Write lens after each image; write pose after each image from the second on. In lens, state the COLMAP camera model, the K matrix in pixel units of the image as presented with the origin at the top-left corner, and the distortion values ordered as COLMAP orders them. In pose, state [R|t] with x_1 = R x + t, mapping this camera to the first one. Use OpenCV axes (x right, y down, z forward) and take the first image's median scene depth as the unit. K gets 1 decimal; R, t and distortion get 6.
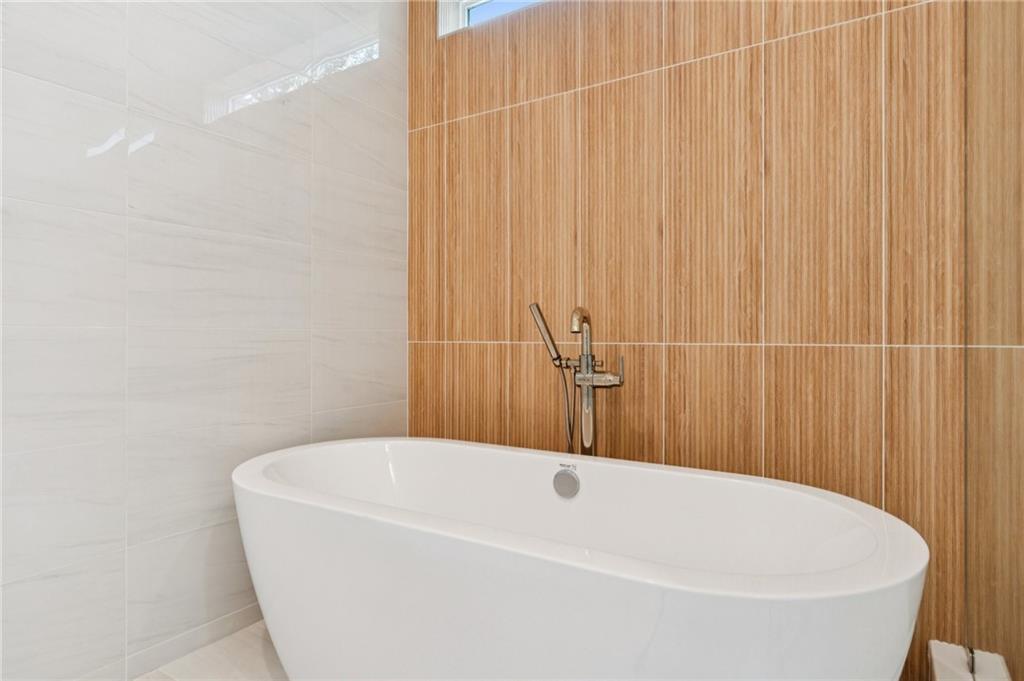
lens RADIAL K [[591.7, 0, 511.1], [0, 591.7, 337.0], [0, 0, 1]] dist [-0.004129, 0.000298]
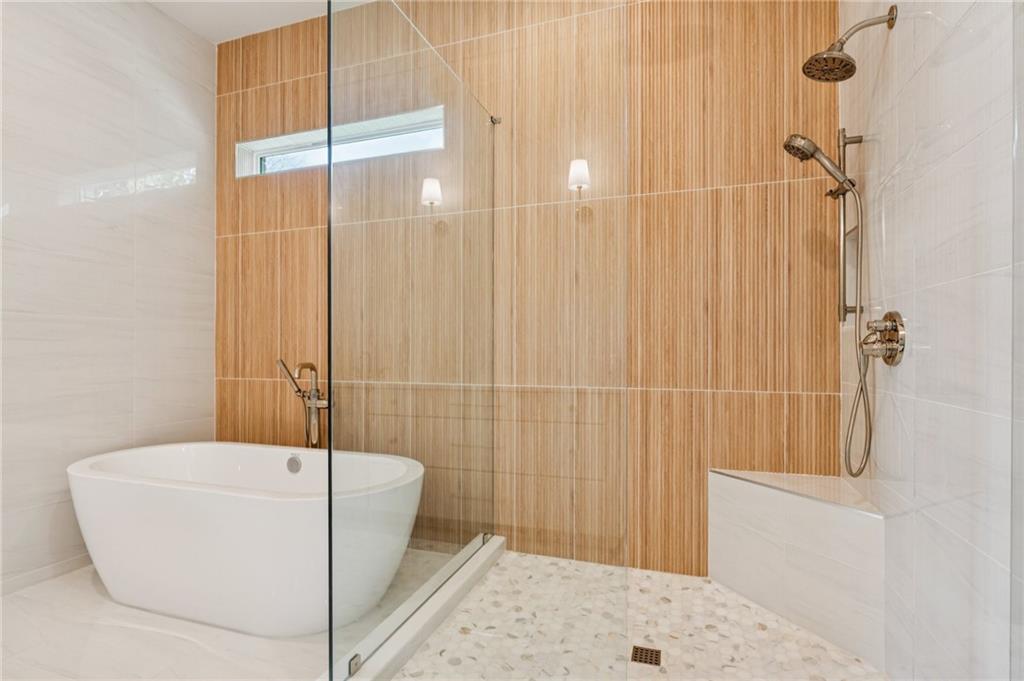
lens RADIAL K [[522.1, 0, 513.6], [0, 522.1, 345.9], [0, 0, 1]] dist [0.007042, 0.001203]
pose [[0.976535, 0.002694, 0.215344, 0.307512], [-0.000645, 0.999954, -0.009587, -0.067885], [-0.215360, 0.009223, 0.976491, -0.499877]]
